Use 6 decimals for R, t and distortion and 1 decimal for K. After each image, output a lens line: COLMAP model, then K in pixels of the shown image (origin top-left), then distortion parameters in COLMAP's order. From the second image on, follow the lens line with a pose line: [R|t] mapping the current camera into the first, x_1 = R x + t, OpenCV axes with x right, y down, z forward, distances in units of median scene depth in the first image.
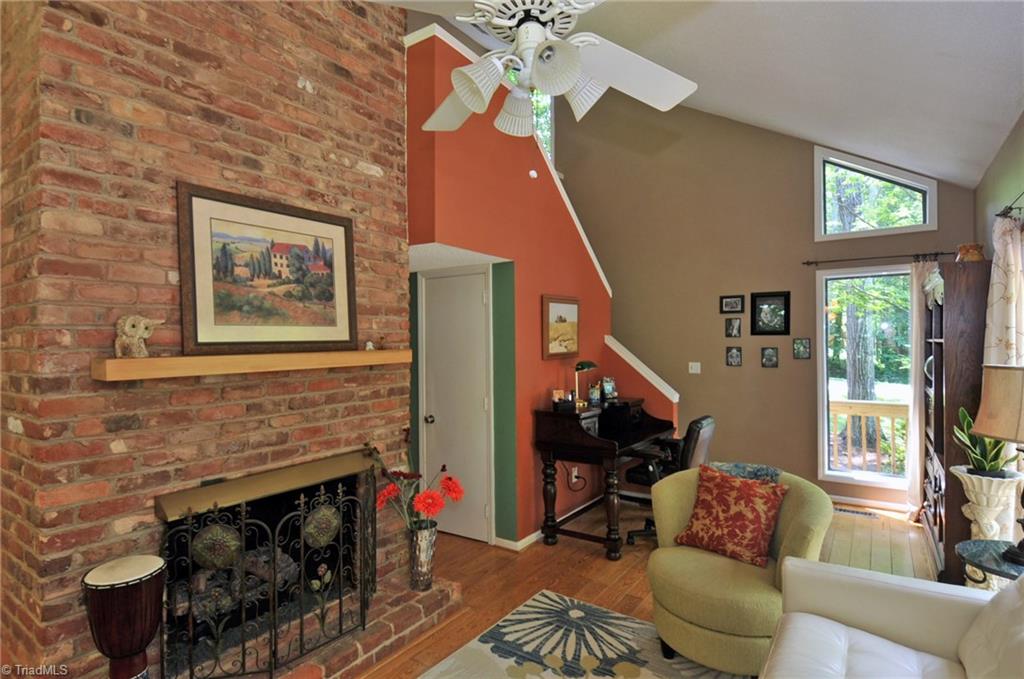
lens RADIAL K [[514.1, 0, 512.0], [0, 514.1, 339.5], [0, 0, 1]] dist [0.000228, -0.000766]
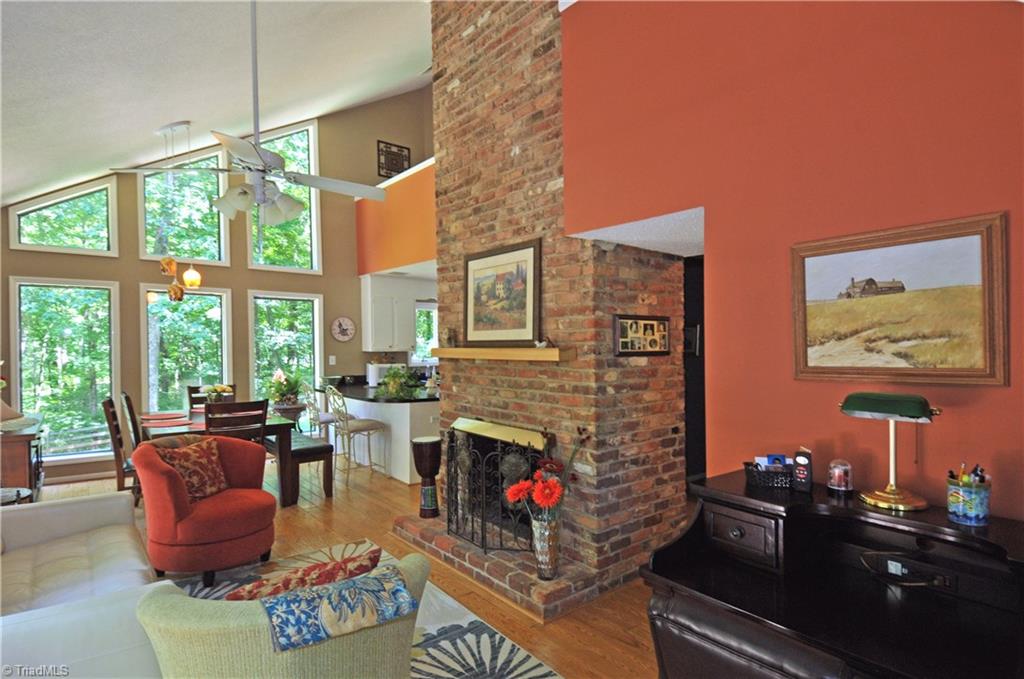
lens RADIAL K [[545.7, 0, 540.3], [0, 545.7, 353.6], [0, 0, 1]] dist [0.037053, -0.000147]
pose [[-0.250755, 0.034228, -0.967445, 0.935923], [0.011438, 0.999410, 0.032394, -0.006560], [0.967983, -0.002943, -0.250999, 1.334789]]
